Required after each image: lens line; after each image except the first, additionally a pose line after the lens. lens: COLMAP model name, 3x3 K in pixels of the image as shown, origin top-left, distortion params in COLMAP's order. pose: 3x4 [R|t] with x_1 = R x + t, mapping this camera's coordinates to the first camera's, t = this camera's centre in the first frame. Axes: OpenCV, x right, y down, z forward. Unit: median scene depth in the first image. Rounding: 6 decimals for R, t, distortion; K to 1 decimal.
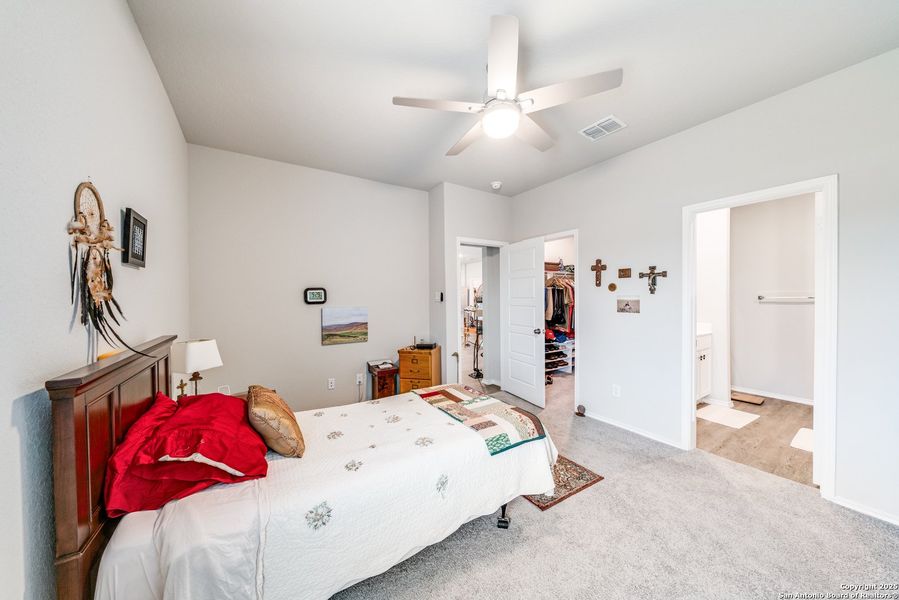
lens RADIAL K [[292.7, 0, 508.4], [0, 292.7, 299.8], [0, 0, 1]] dist [-0.000573, -0.000024]
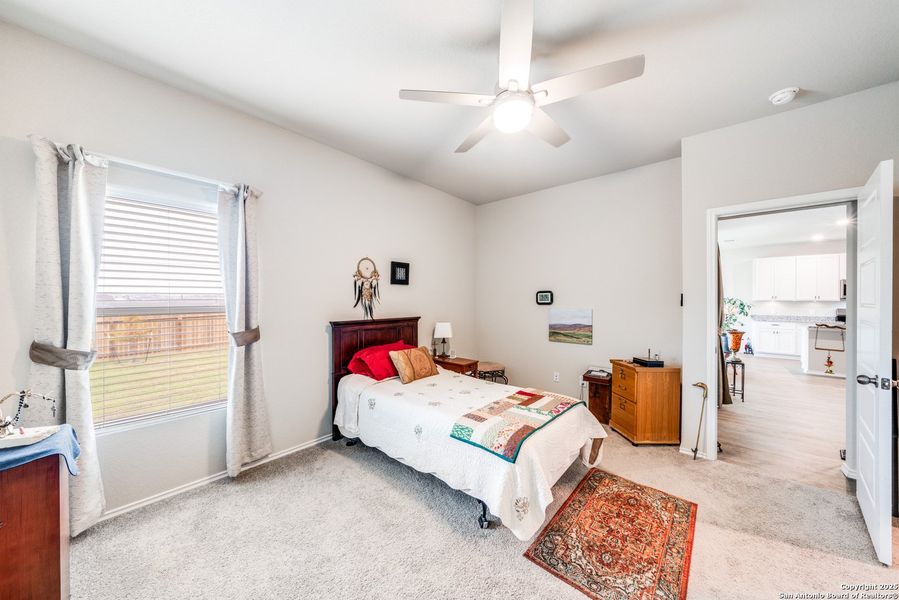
lens RADIAL K [[347.1, 0, 449.5], [0, 347.1, 300.0], [0, 0, 1]] dist [-0.000699, 0.000013]
pose [[0.193511, 0.009823, -0.981049, 0.638462], [-0.016446, 0.999842, 0.006767, -0.007984], [0.980960, 0.014825, 0.193642, 0.359791]]
